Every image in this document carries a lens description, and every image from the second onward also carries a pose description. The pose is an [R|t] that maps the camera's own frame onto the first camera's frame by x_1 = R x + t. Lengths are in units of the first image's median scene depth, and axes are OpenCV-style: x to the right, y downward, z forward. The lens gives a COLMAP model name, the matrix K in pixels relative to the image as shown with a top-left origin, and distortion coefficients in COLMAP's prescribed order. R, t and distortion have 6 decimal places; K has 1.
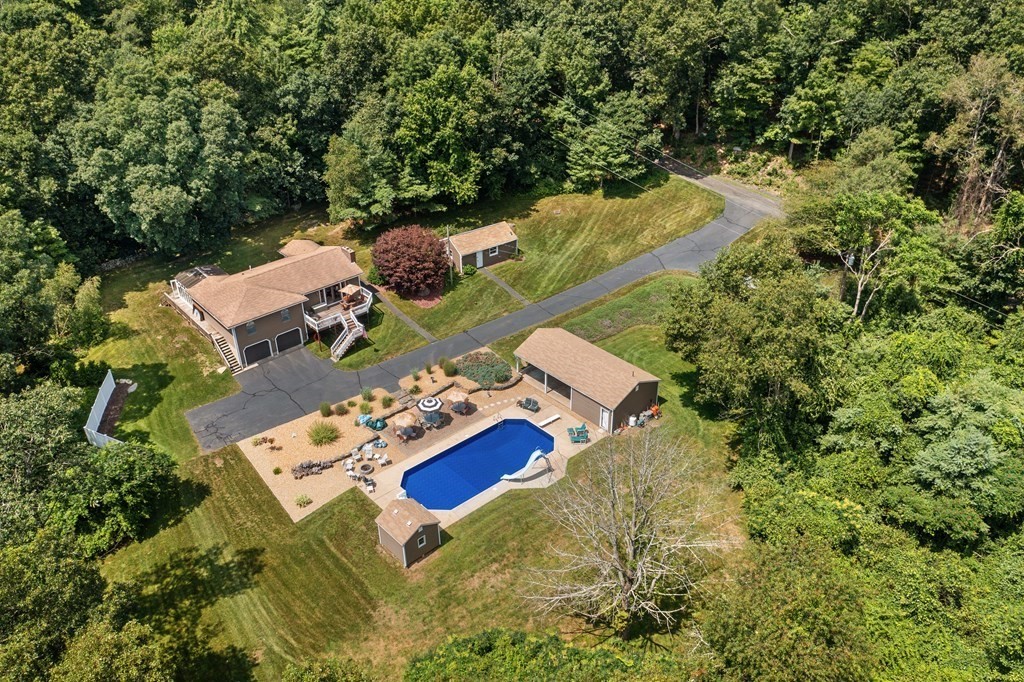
lens RADIAL K [[816.3, 0, 511.9], [0, 816.3, 338.7], [0, 0, 1]] dist [-0.001426, 0.005332]
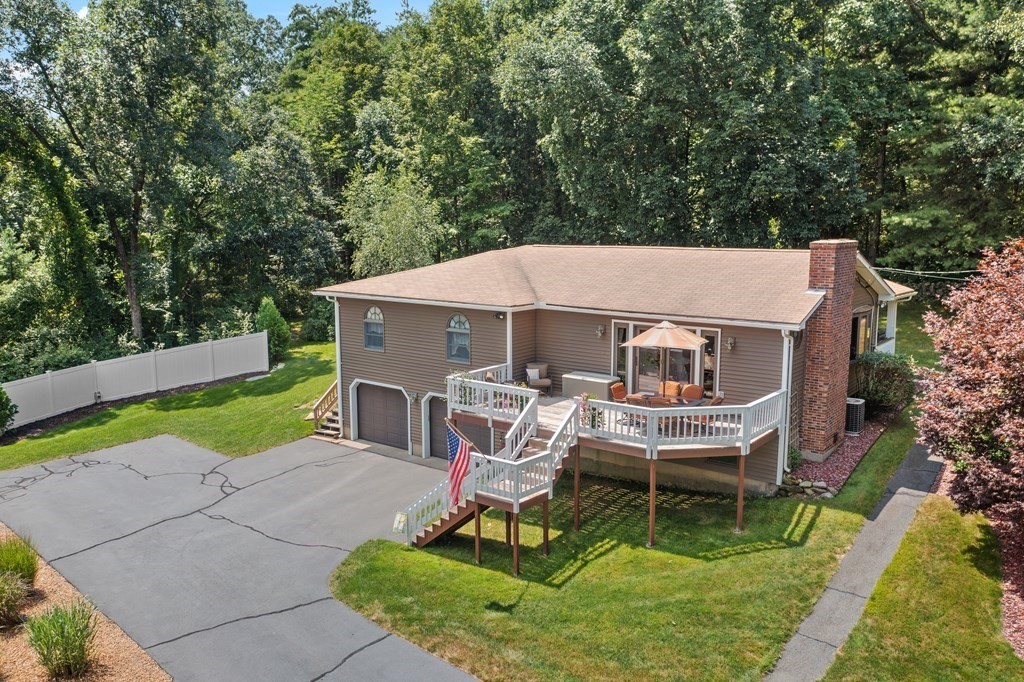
lens RADIAL K [[816.3, 0, 504.3], [0, 816.3, 338.1], [0, 0, 1]] dist [-0.001426, 0.005332]
pose [[0.176083, 0.156257, -0.971894, 0.017872], [-0.508797, 0.859655, 0.046030, -0.052049], [0.842687, 0.486391, 0.230874, 0.945440]]
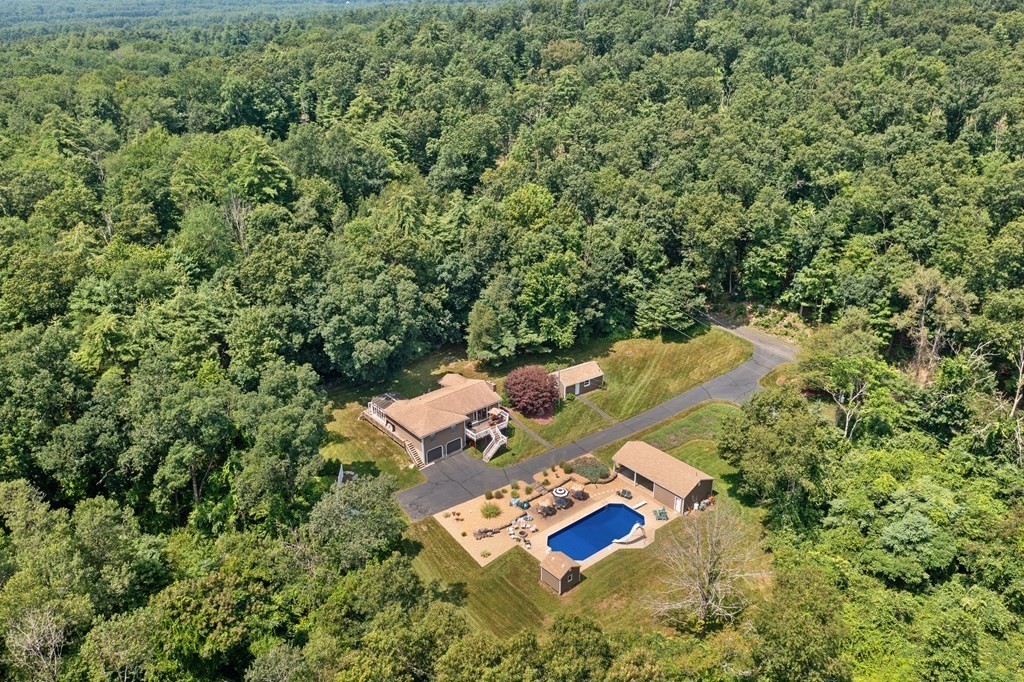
lens RADIAL K [[816.3, 0, 510.0], [0, 816.3, 338.0], [0, 0, 1]] dist [-0.001426, 0.005332]
pose [[0.999572, 0.014621, -0.025347, -0.142093], [-0.017561, 0.992625, -0.119950, -0.017297], [0.023406, 0.120344, 0.992456, -0.467702]]
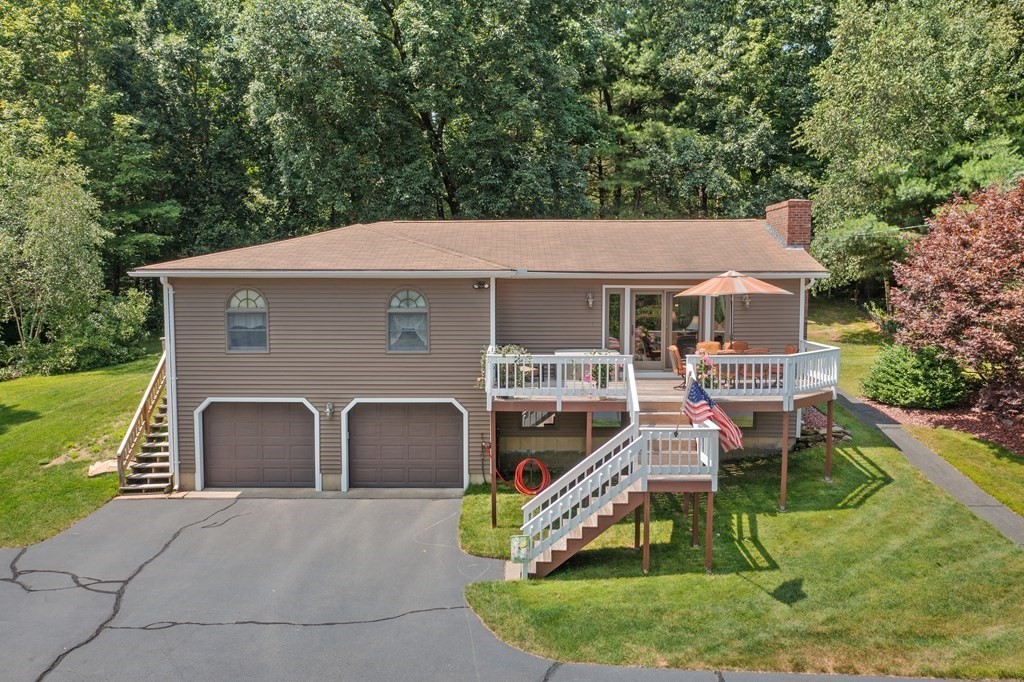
lens RADIAL K [[816.3, 0, 508.2], [0, 816.3, 341.4], [0, 0, 1]] dist [-0.001426, 0.005332]
pose [[0.744805, 0.065607, -0.664049, -0.103449], [-0.353428, 0.882891, -0.309180, 0.036793], [0.565998, 0.464973, 0.680769, 0.862896]]
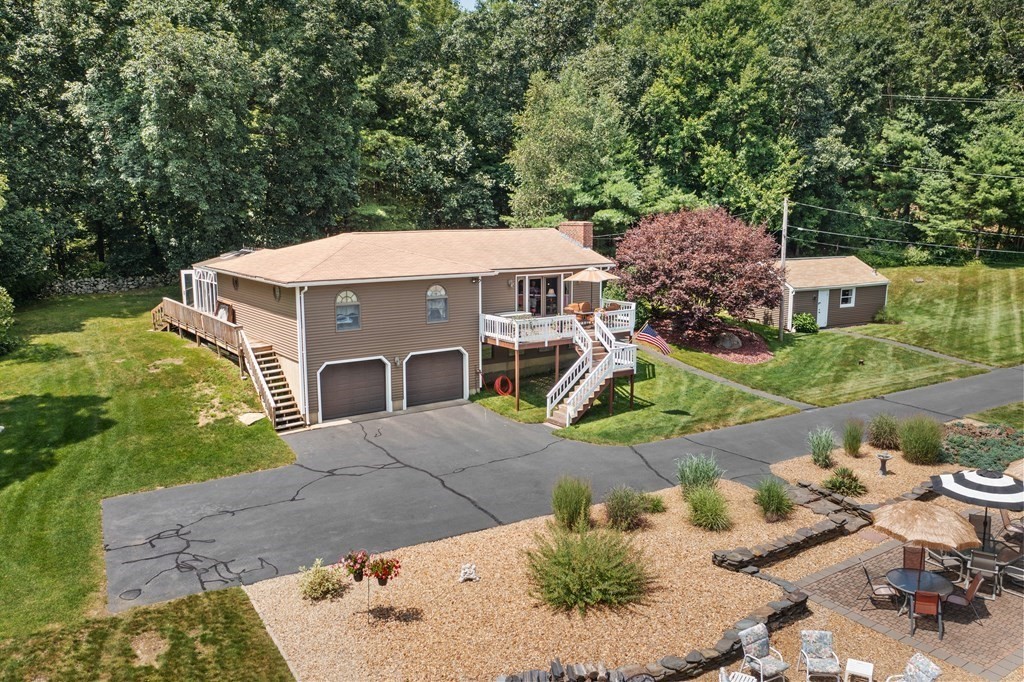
lens RADIAL K [[816.3, 0, 512.3], [0, 816.3, 337.9], [0, 0, 1]] dist [-0.001426, 0.005332]
pose [[0.994558, 0.026565, -0.100742, -0.202625], [-0.062604, 0.925292, -0.374052, 0.128046], [0.083279, 0.378323, 0.921920, 0.653168]]
